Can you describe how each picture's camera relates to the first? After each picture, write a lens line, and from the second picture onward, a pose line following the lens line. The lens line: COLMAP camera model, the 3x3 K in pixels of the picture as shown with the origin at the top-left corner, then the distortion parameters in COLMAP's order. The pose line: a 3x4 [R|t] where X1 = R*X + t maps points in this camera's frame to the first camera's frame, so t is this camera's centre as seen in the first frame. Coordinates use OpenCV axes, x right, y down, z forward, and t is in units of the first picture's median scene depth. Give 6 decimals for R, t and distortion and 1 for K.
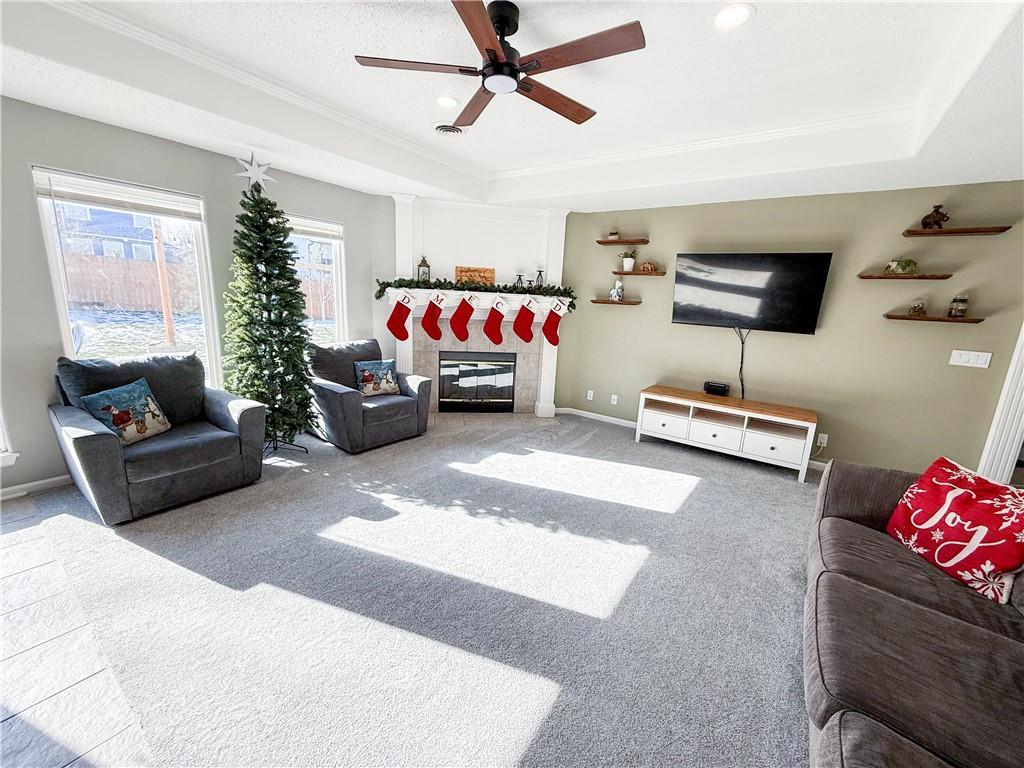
lens RADIAL K [[407.1, 0, 509.5], [0, 407.1, 384.4], [0, 0, 1]] dist [-0.000609, 0.000250]
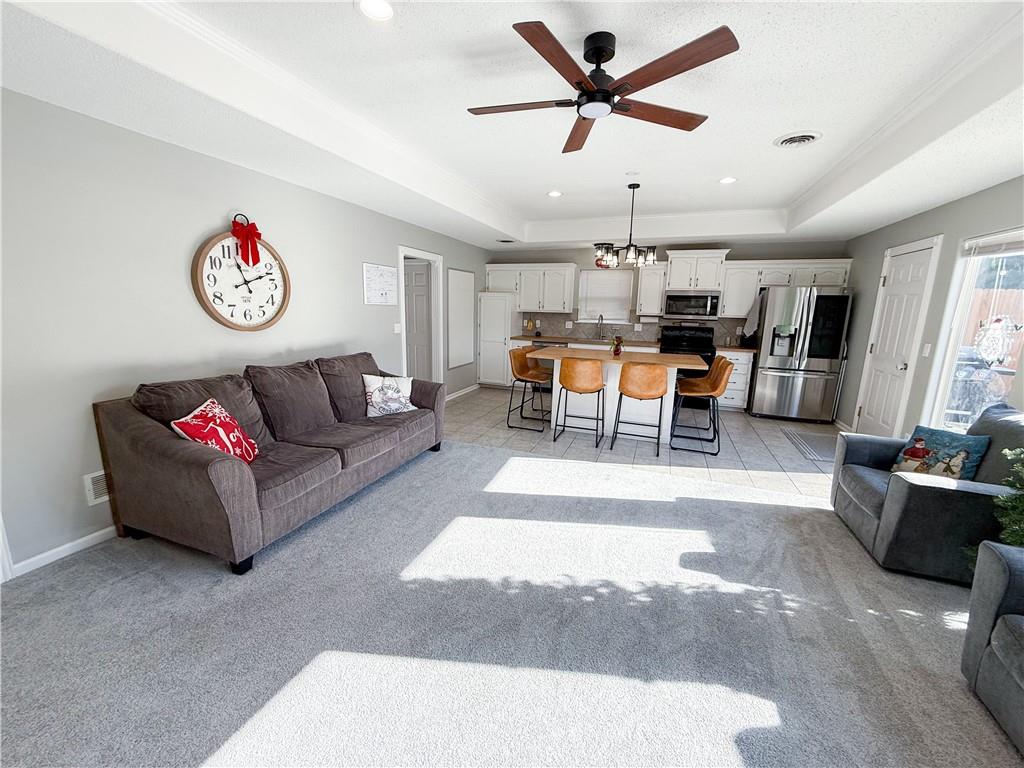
lens RADIAL K [[407.1, 0, 509.5], [0, 407.1, 384.4], [0, 0, 1]] dist [-0.000609, 0.000250]
pose [[-0.963092, -0.020763, -0.268370, 0.244793], [-0.124037, 0.919087, 0.374023, -0.242681], [0.238889, 0.393506, -0.887741, 1.151885]]
